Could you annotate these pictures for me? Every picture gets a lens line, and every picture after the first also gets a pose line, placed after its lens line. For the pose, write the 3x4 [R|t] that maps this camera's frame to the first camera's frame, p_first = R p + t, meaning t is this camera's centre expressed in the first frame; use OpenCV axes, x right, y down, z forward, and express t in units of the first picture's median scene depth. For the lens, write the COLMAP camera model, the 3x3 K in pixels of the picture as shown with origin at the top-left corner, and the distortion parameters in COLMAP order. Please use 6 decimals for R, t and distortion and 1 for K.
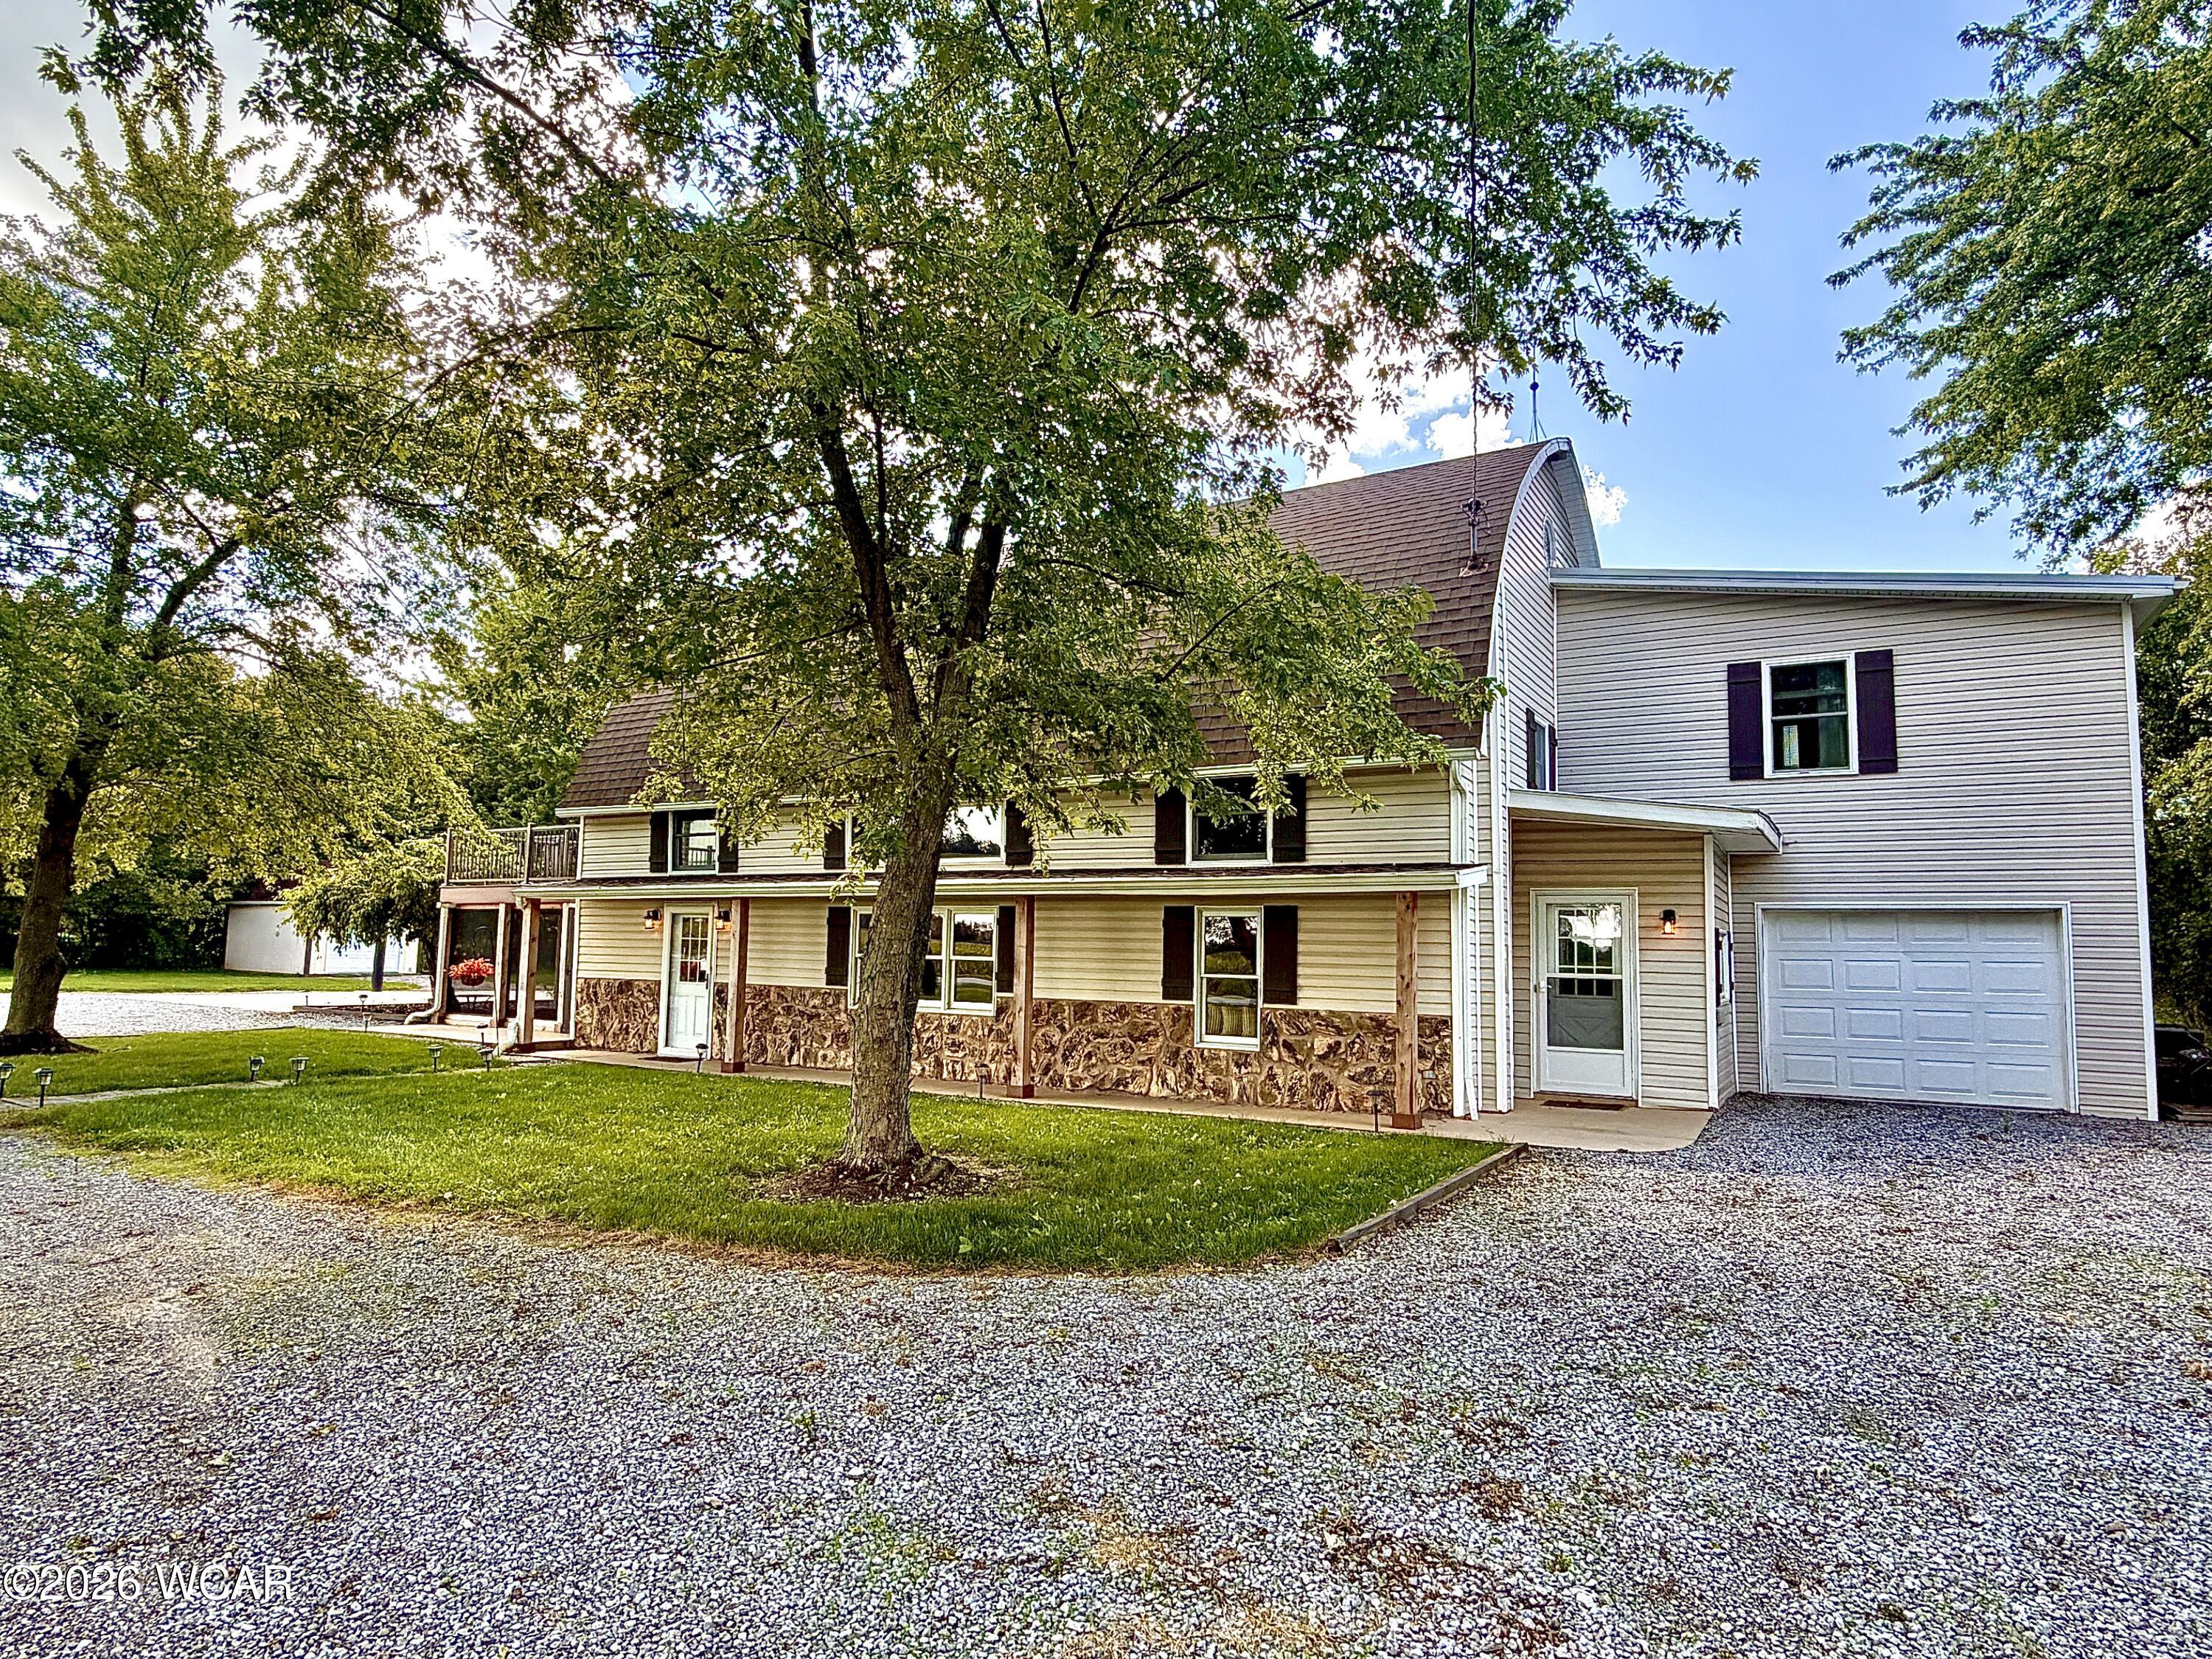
lens RADIAL K [[1253.6, 0, 1106.0], [0, 1253.6, 829.5], [0, 0, 1]] dist [0.000358, -0.002568]
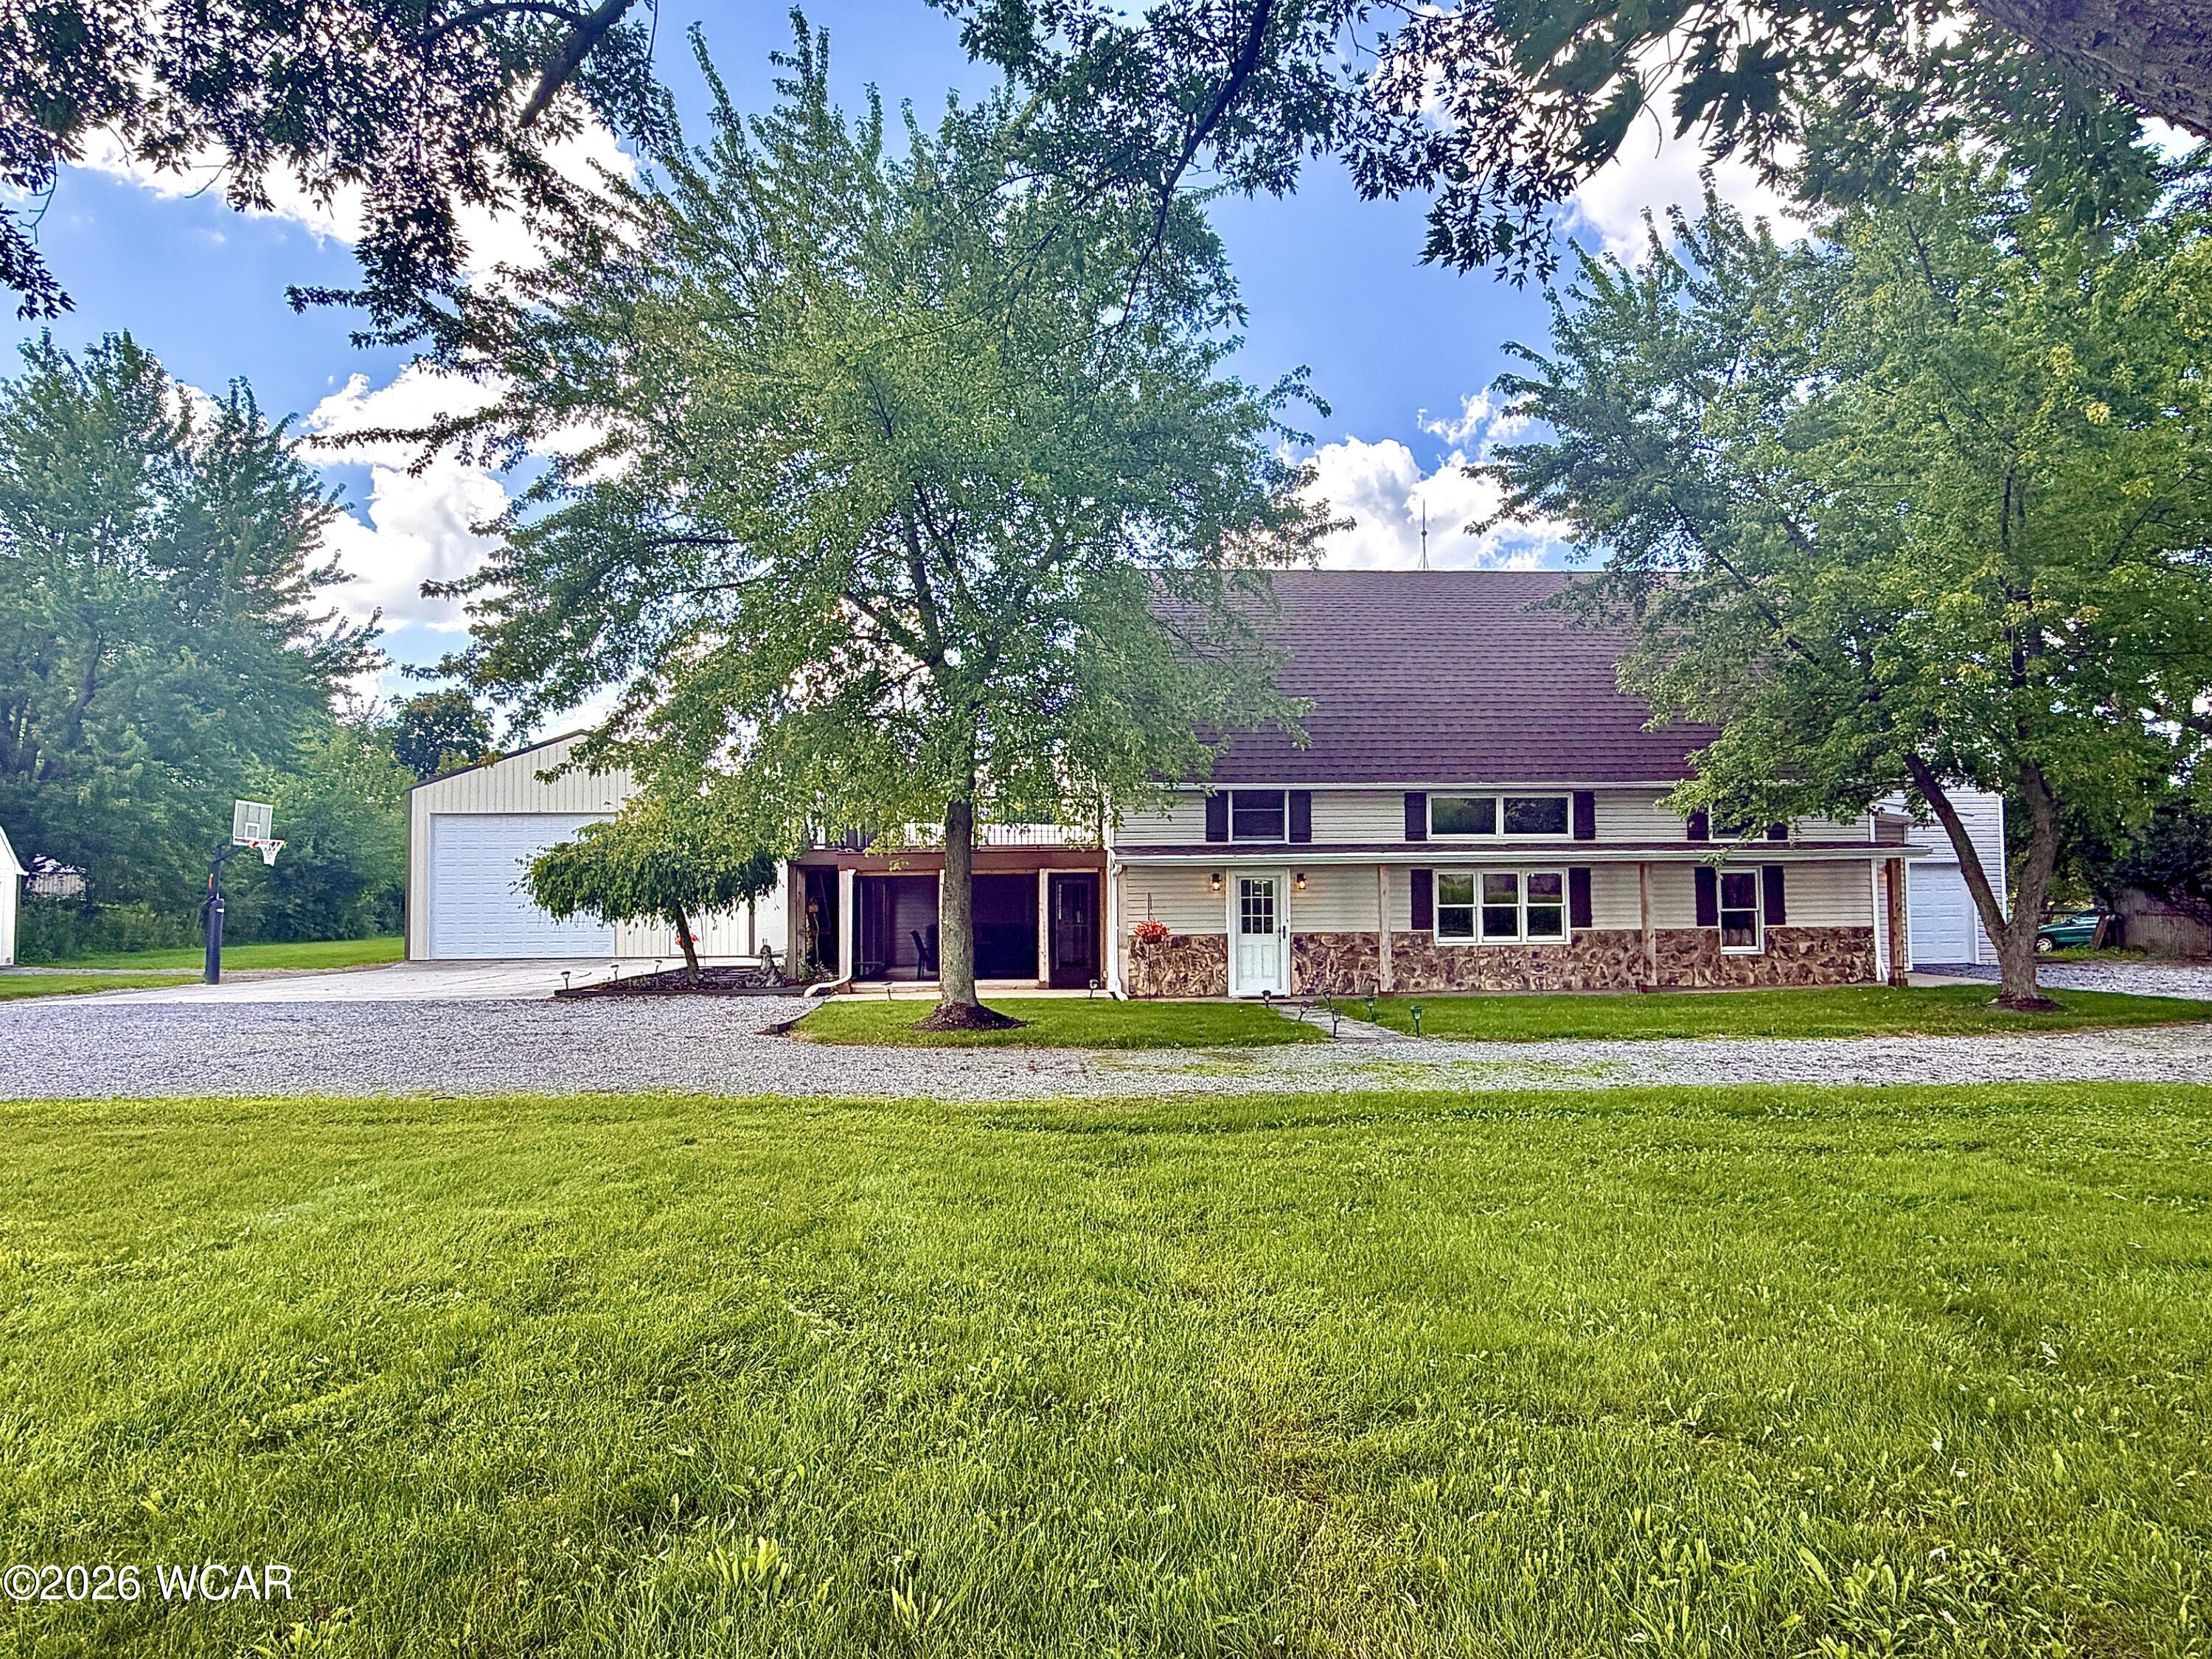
lens RADIAL K [[1346.2, 0, 1106.0], [0, 1346.2, 829.5], [0, 0, 1]] dist [-0.000443, -0.000557]
pose [[0.820308, 0.002022, 0.571919, -1.472909], [-0.027640, 0.998965, 0.036112, -0.024674], [-0.571254, -0.045431, 0.819515, 0.044304]]
